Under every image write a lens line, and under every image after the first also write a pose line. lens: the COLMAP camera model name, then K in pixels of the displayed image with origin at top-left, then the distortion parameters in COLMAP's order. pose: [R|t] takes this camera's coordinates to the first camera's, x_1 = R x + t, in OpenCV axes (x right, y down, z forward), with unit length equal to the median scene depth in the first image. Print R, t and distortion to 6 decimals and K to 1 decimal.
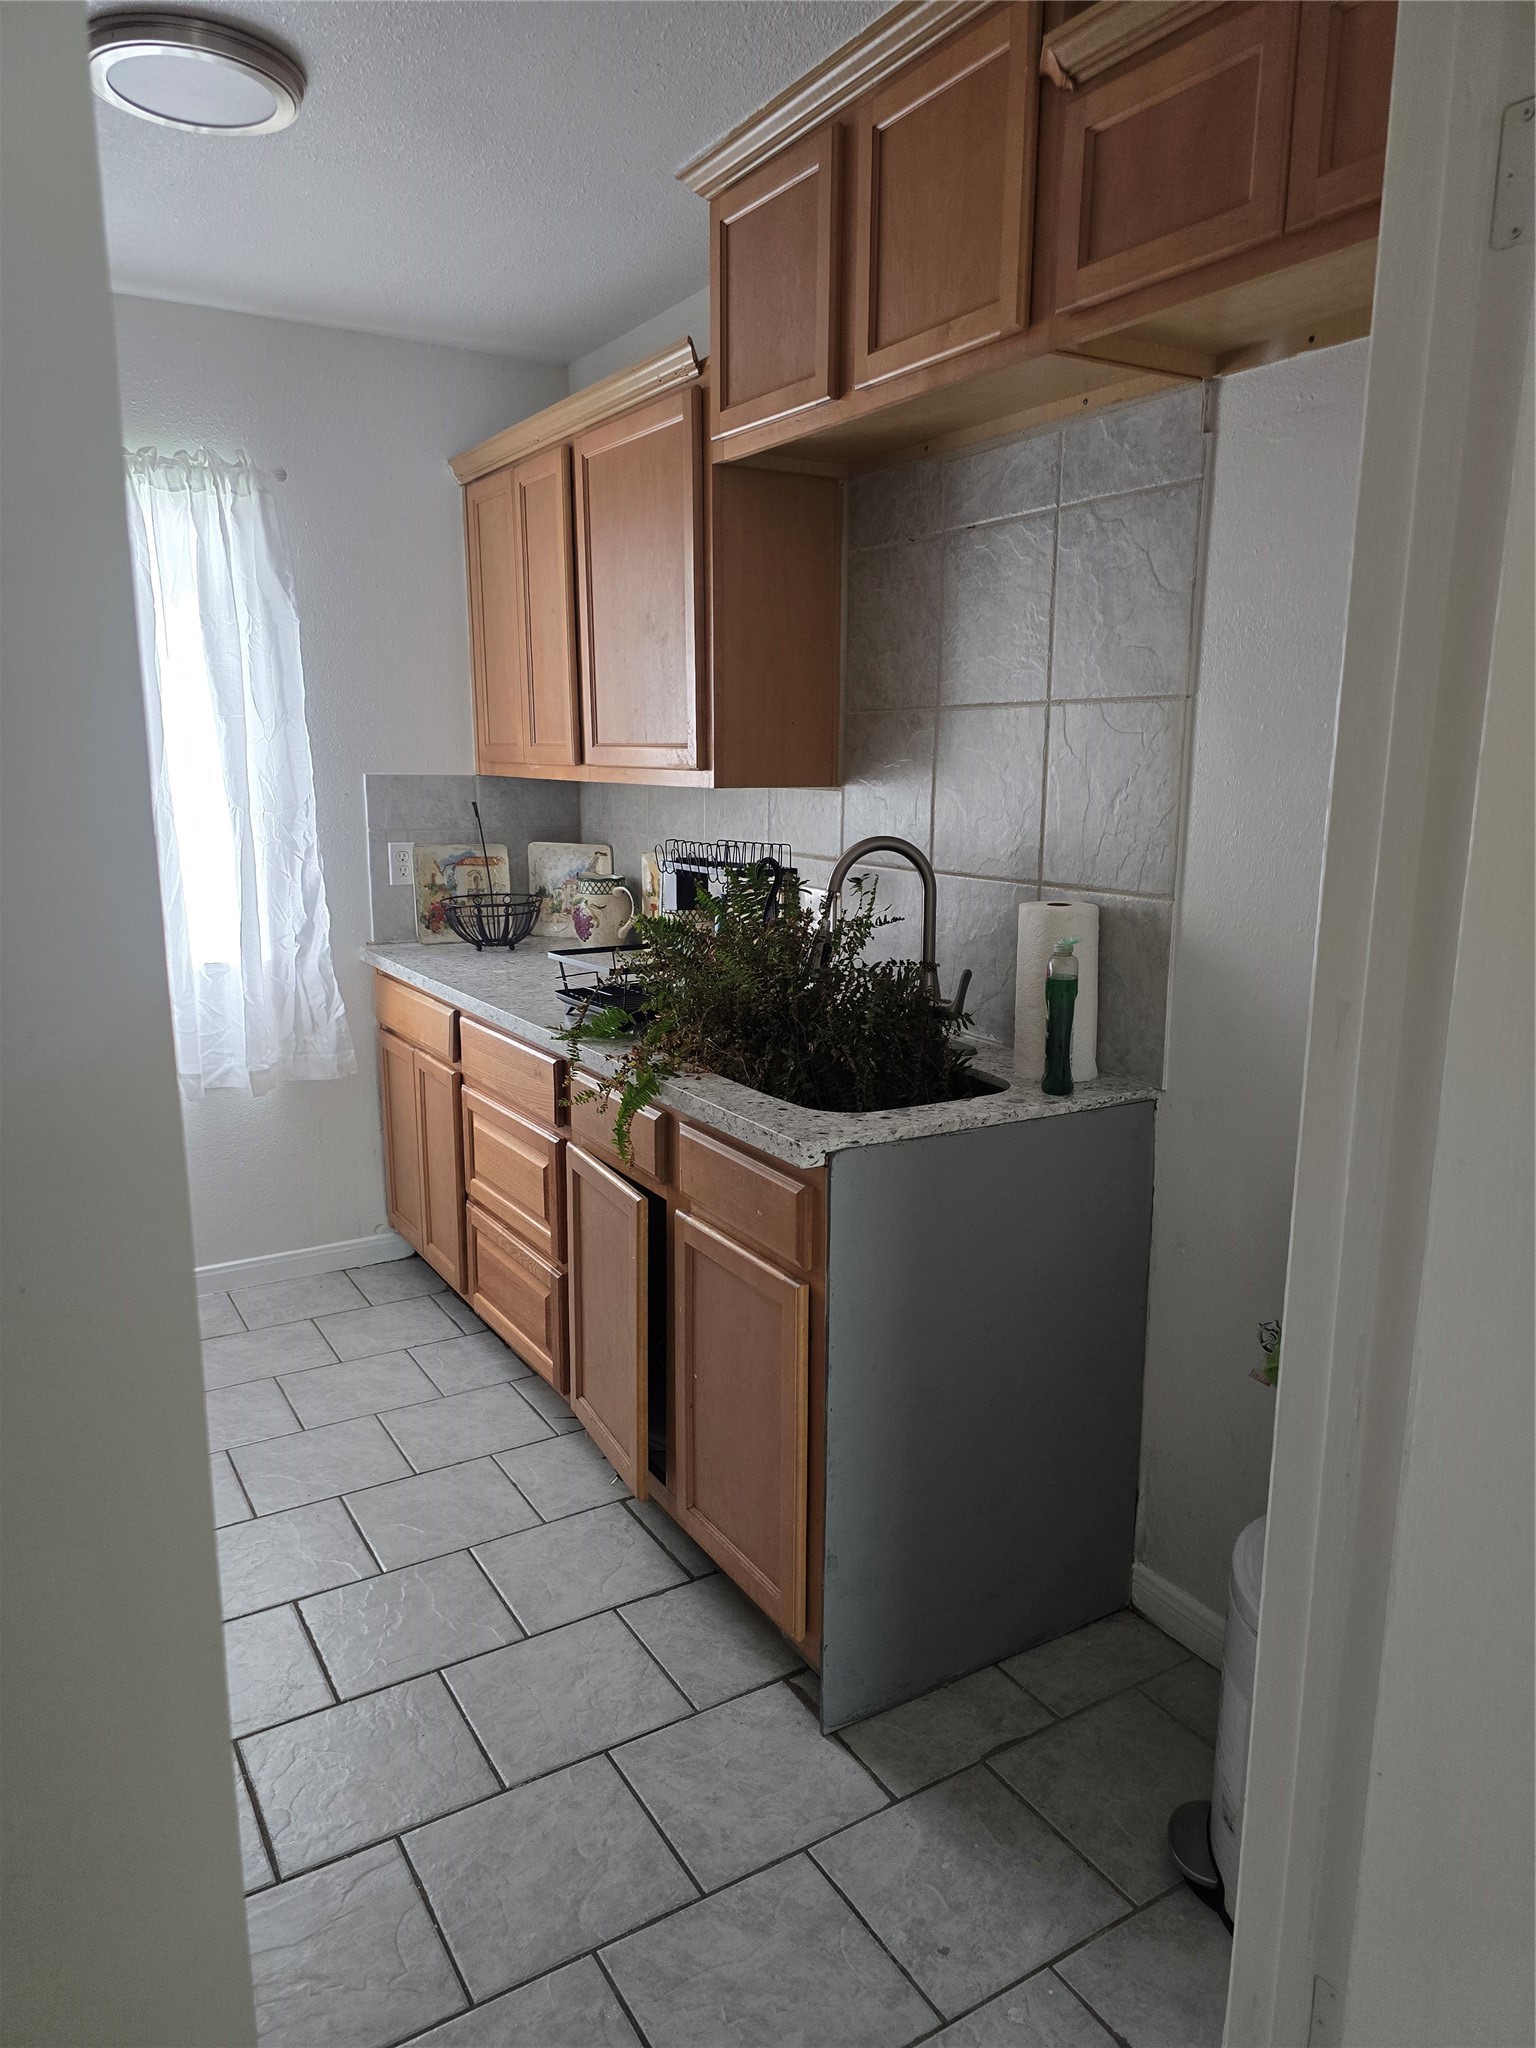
lens RADIAL K [[1351.2, 0, 774.4], [0, 1351.2, 1037.0], [0, 0, 1]] dist [0.005123, -0.026236]
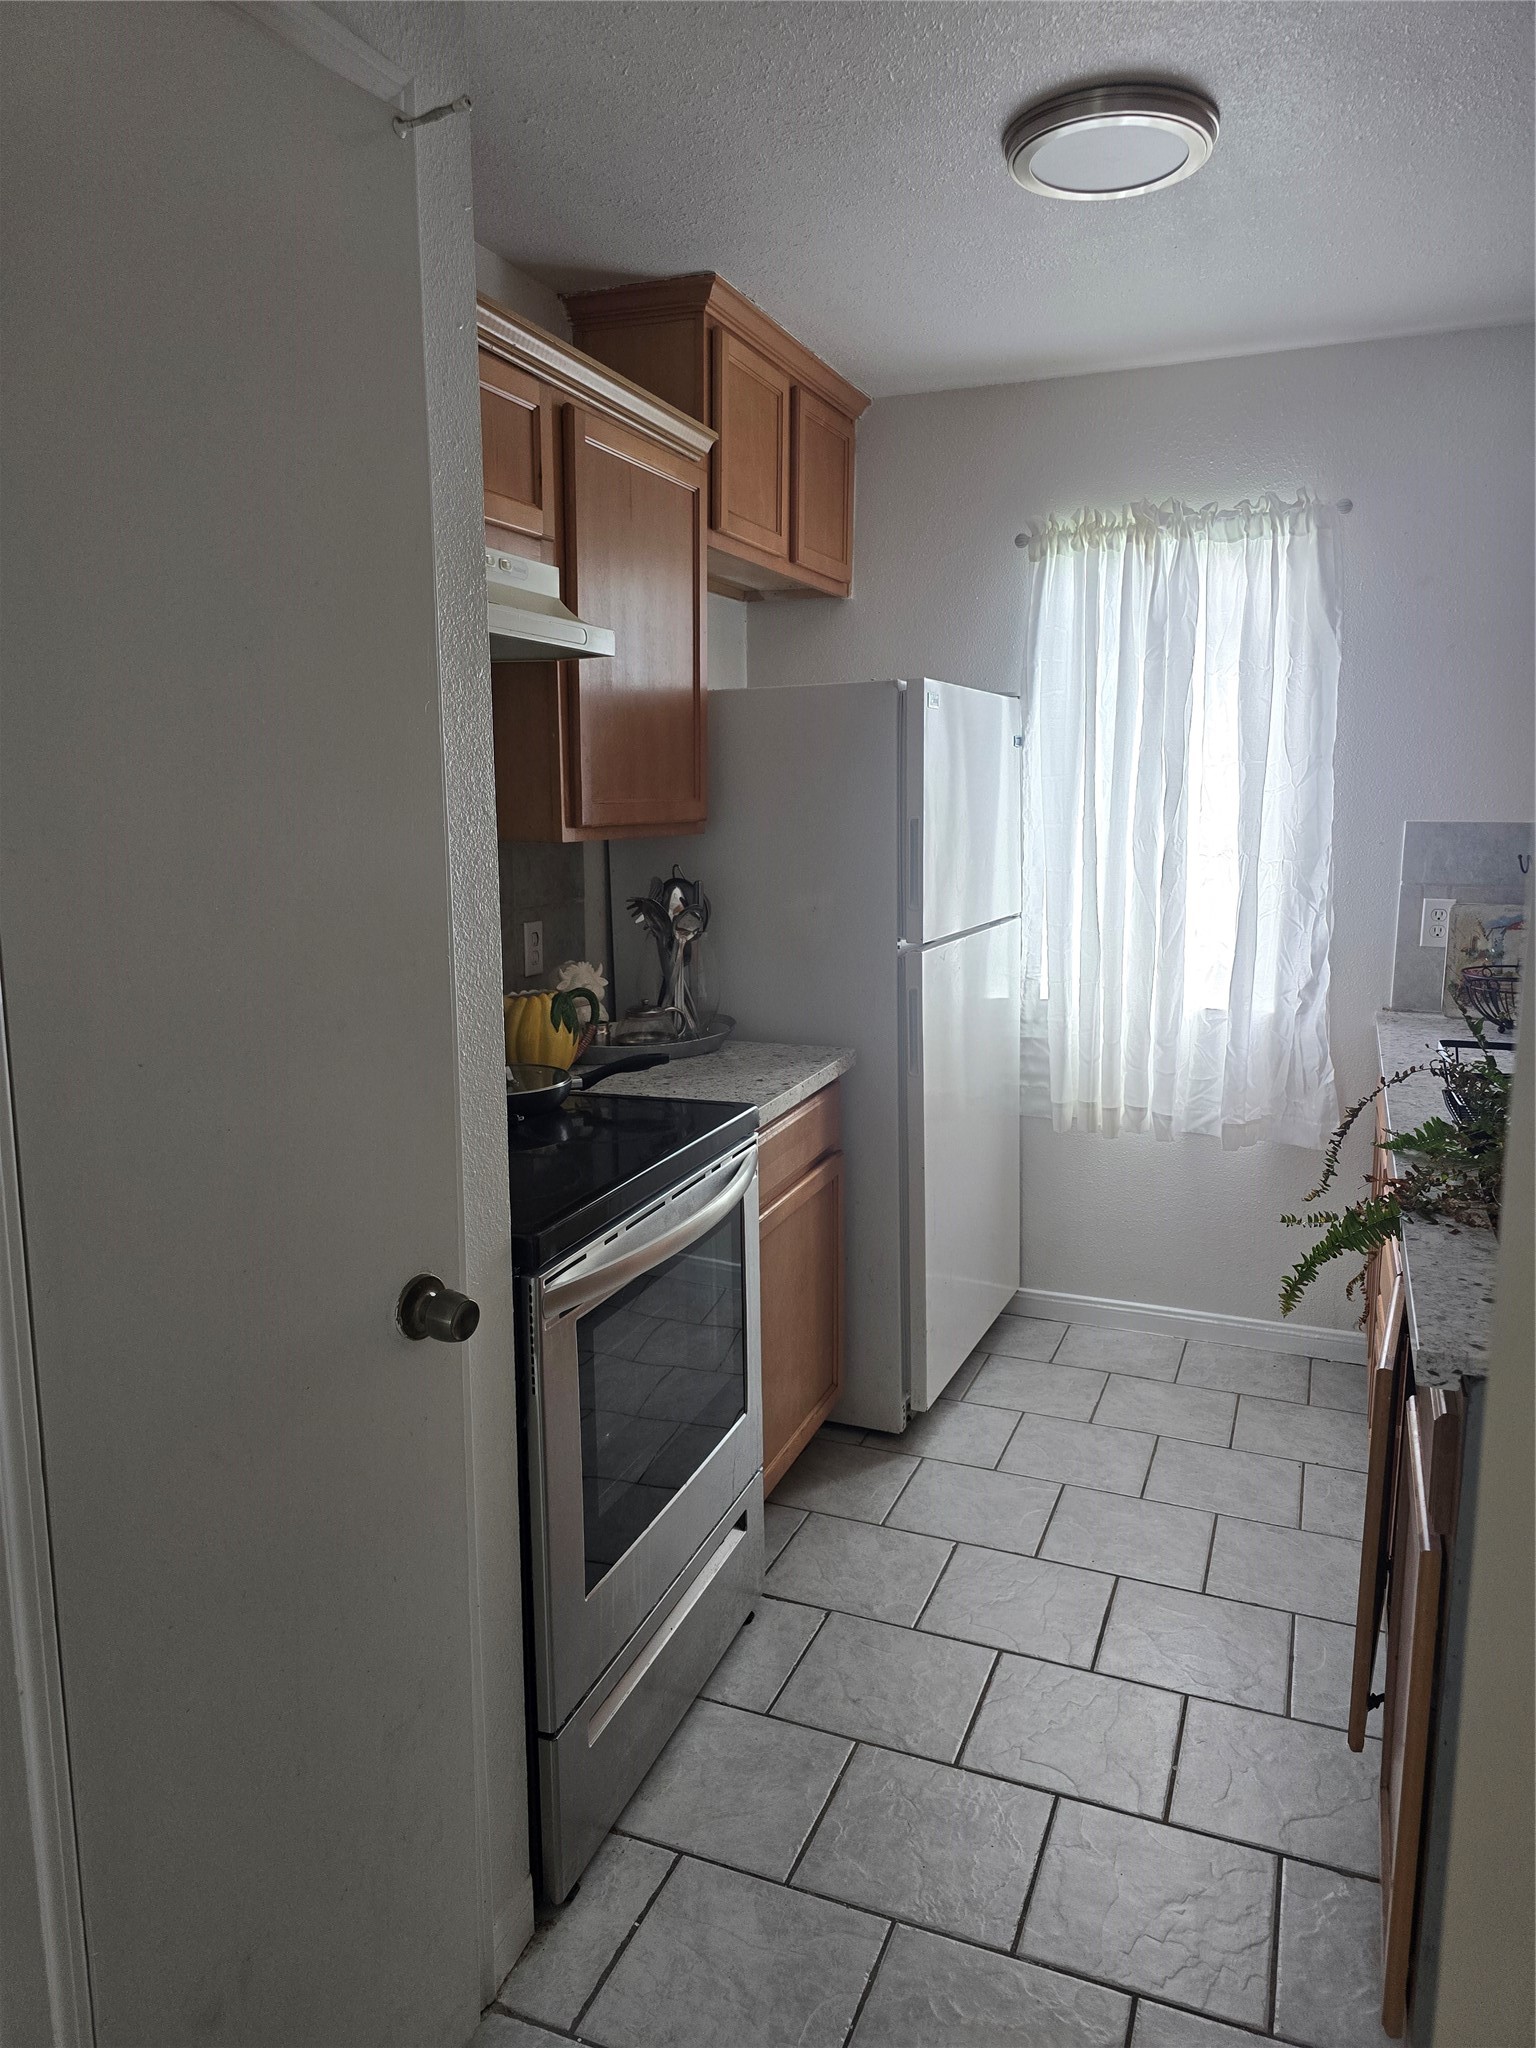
lens RADIAL K [[1351.2, 0, 770.5], [0, 1351.2, 1006.7], [0, 0, 1]] dist [0.005123, -0.026236]
pose [[0.581430, 0.117243, -0.805105, 0.202154], [-0.158196, 0.986968, 0.029481, -0.035491], [0.798069, 0.110223, 0.592400, 0.159348]]
